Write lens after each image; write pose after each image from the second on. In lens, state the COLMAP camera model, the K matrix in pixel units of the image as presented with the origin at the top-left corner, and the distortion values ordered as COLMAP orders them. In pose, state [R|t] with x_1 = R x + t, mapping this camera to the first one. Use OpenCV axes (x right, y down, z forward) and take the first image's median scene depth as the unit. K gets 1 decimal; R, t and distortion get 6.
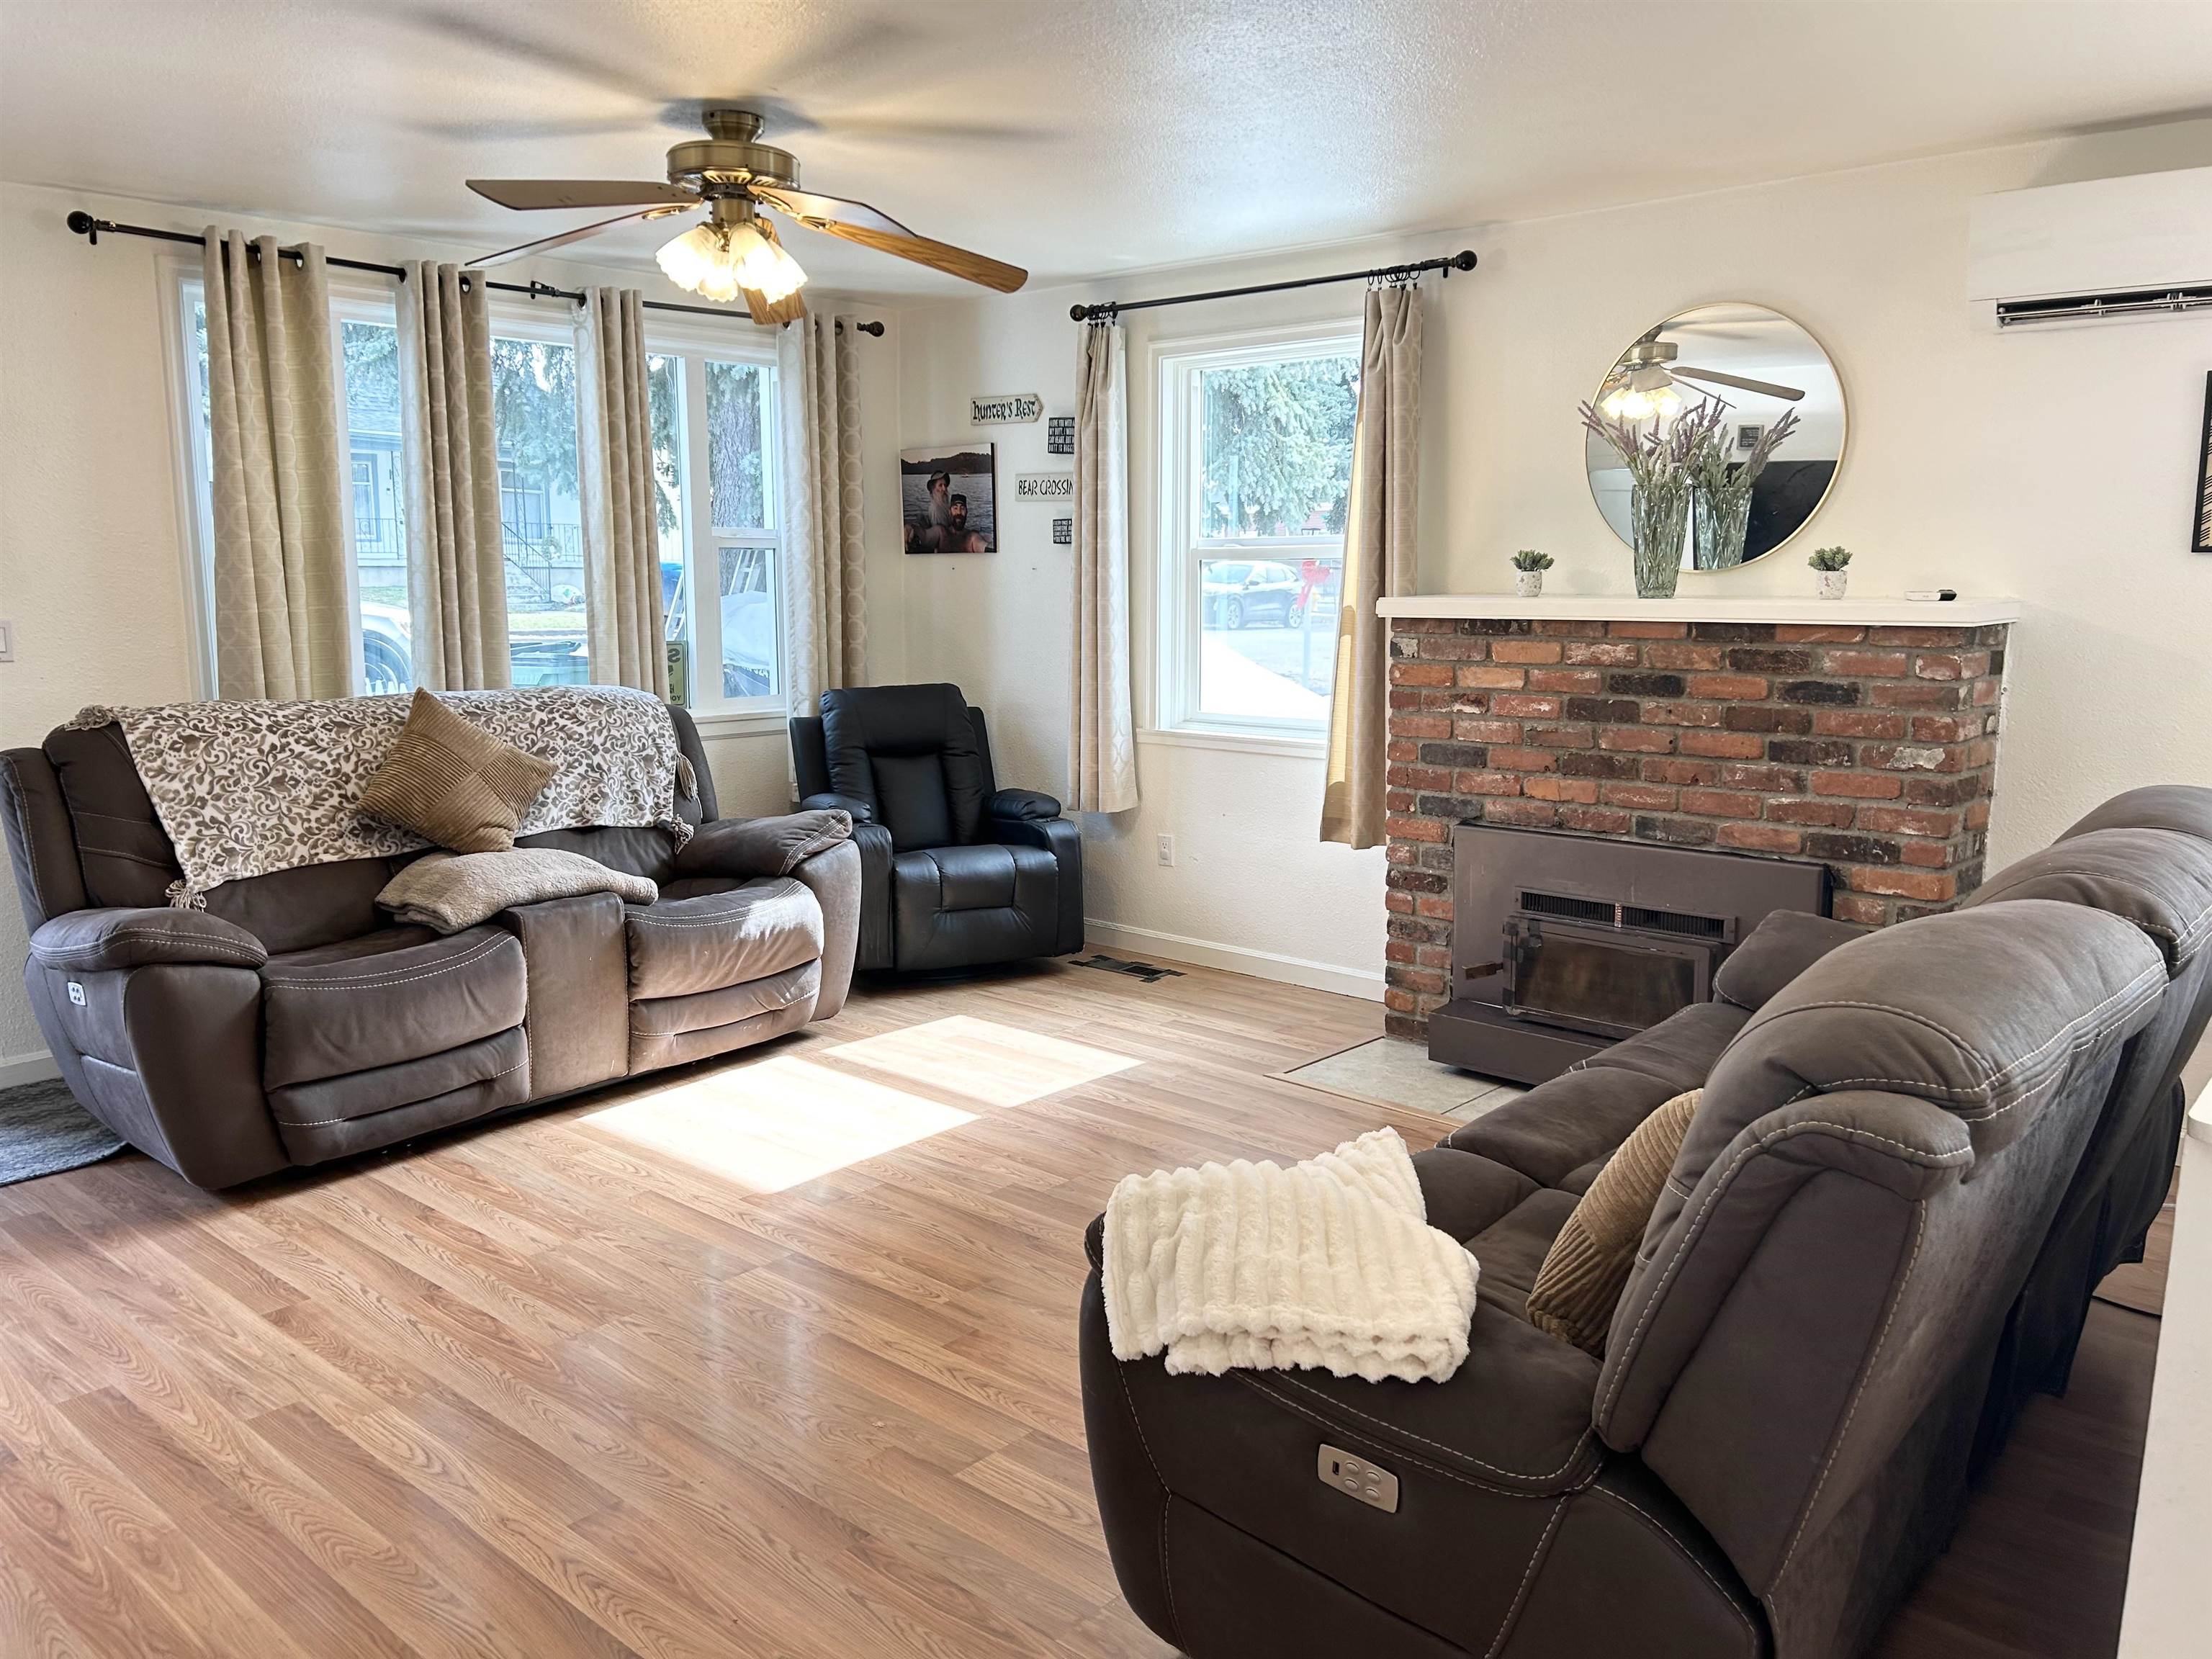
lens RADIAL K [[1650.8, 0, 1108.8], [0, 1650.8, 839.7], [0, 0, 1]] dist [0.013782, -0.019124]
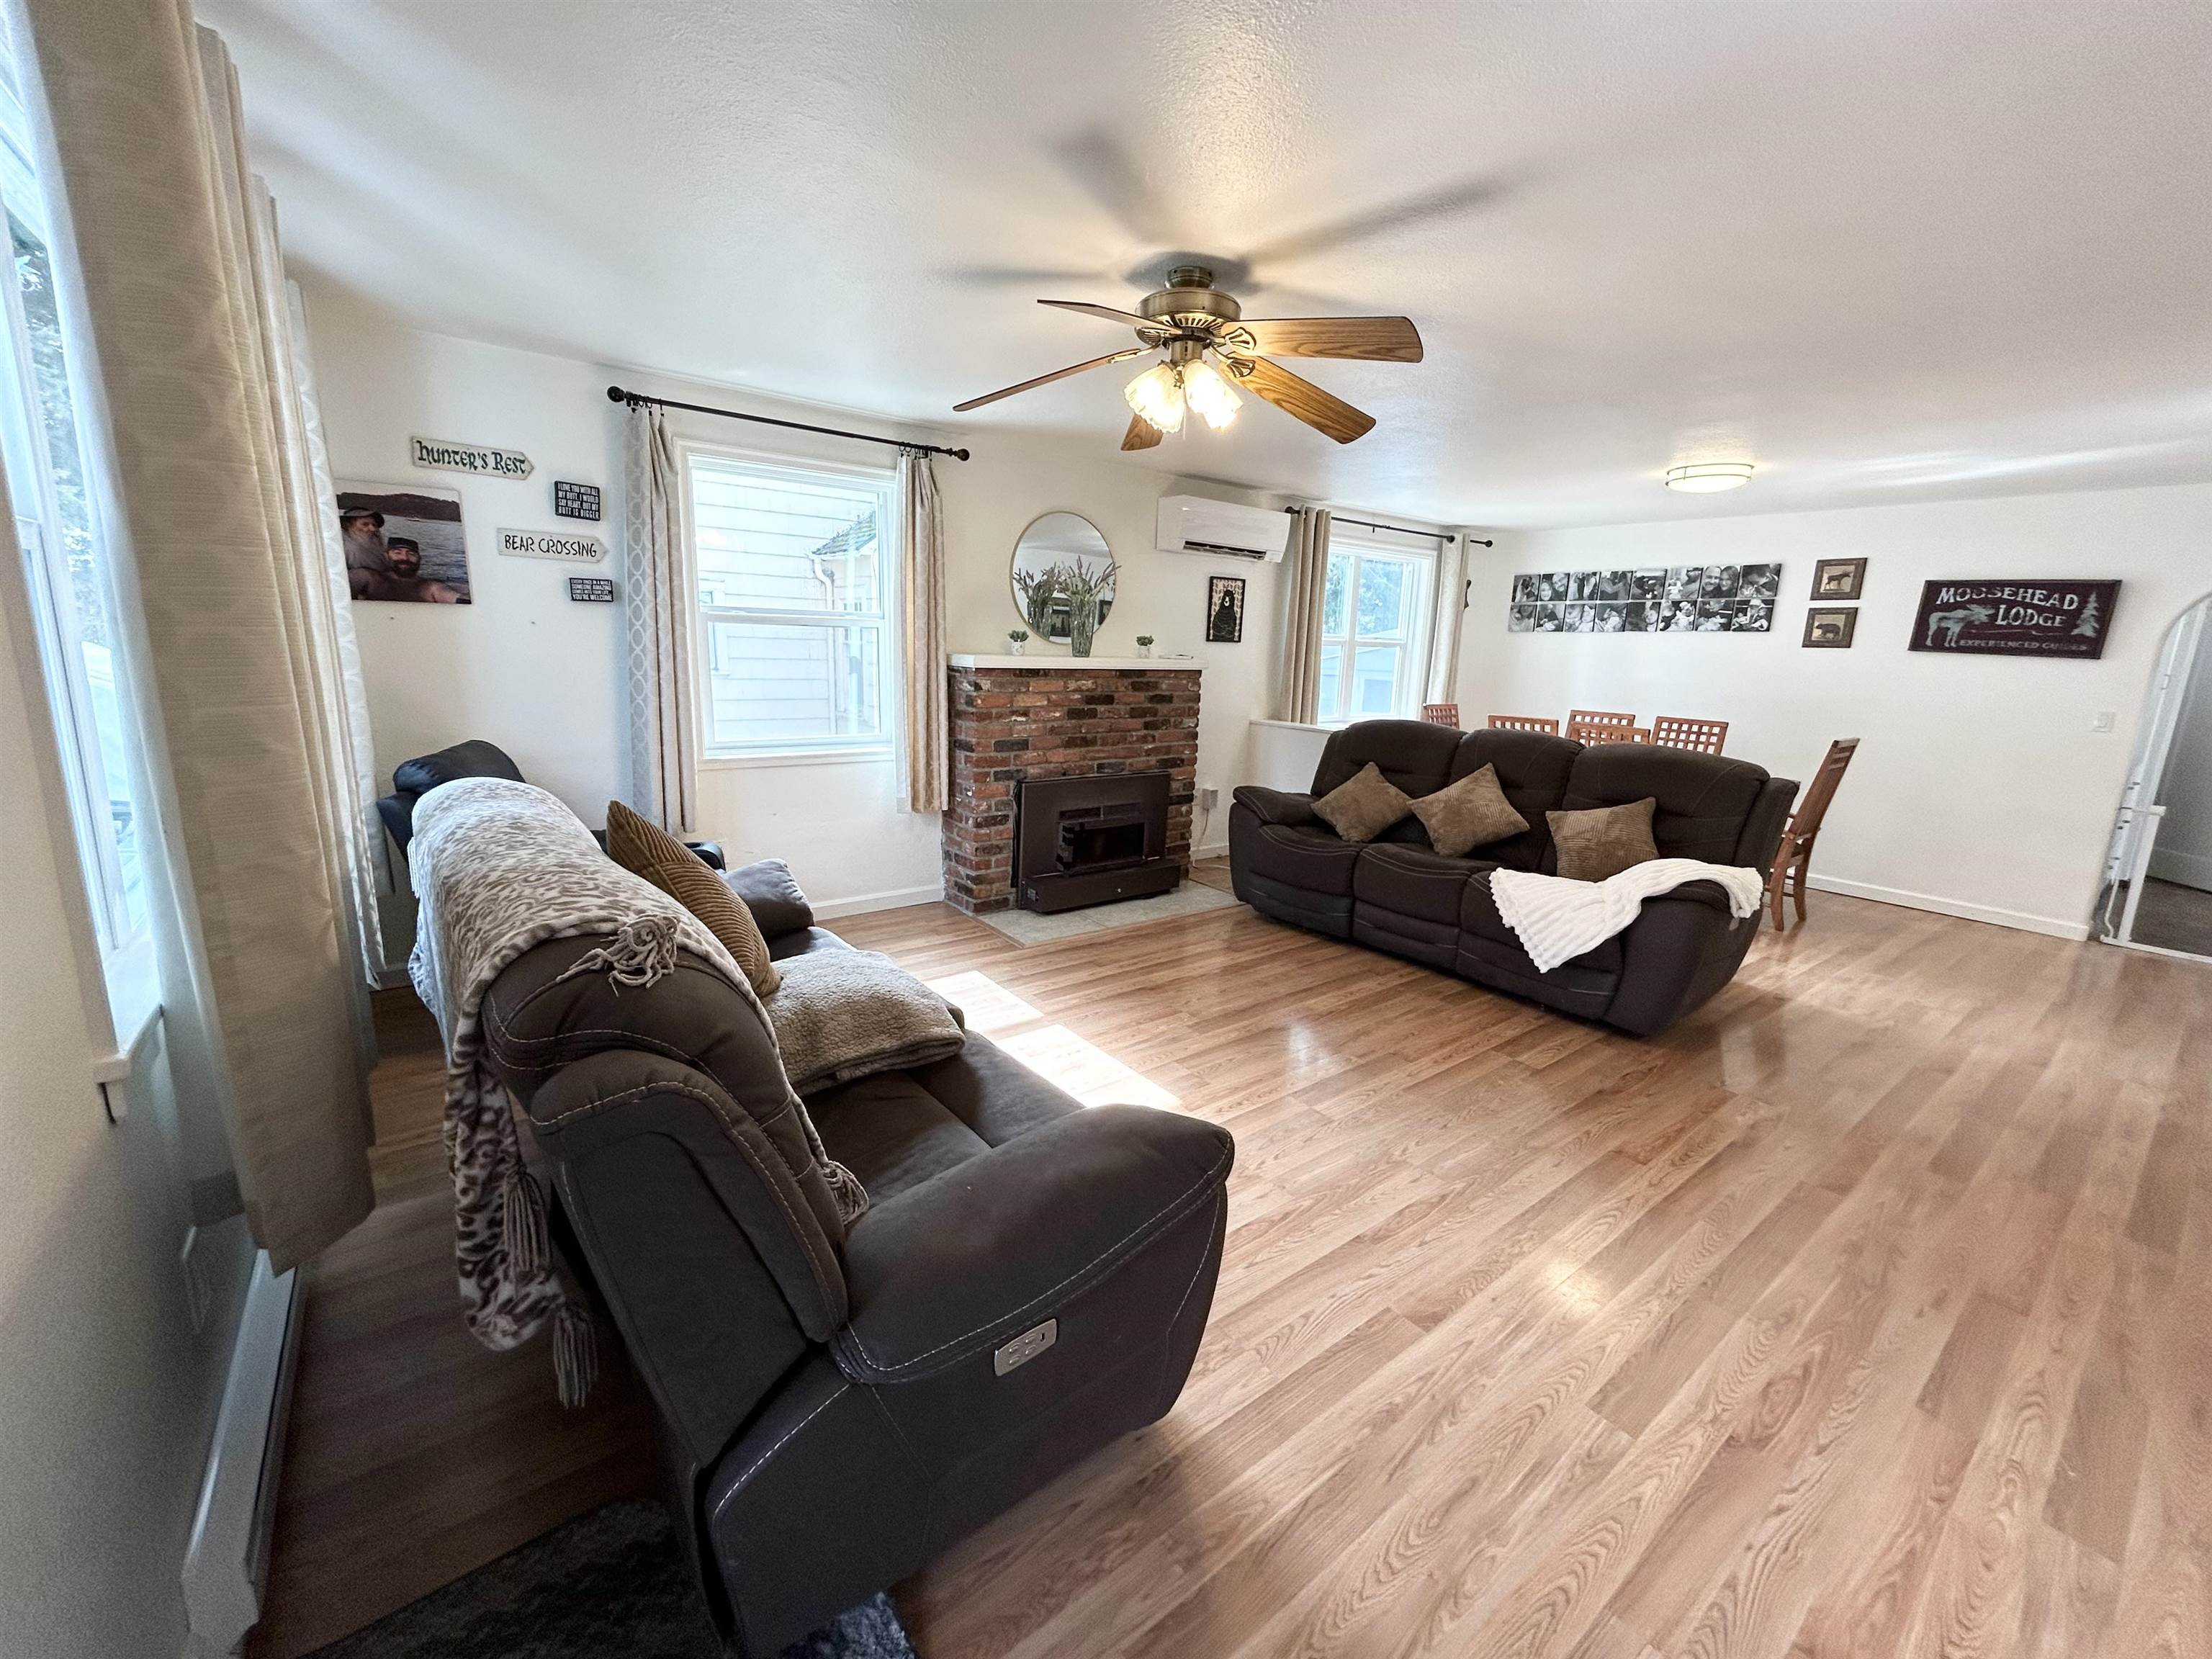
lens RADIAL K [[895.9, 0, 1107.1], [0, 895.9, 817.1], [0, 0, 1]] dist [0.007630, 0.000318]
pose [[0.200056, -0.182460, 0.962645, -0.740577], [0.124052, 0.979317, 0.159839, -0.121388], [-0.971900, 0.087441, 0.218552, 0.721608]]
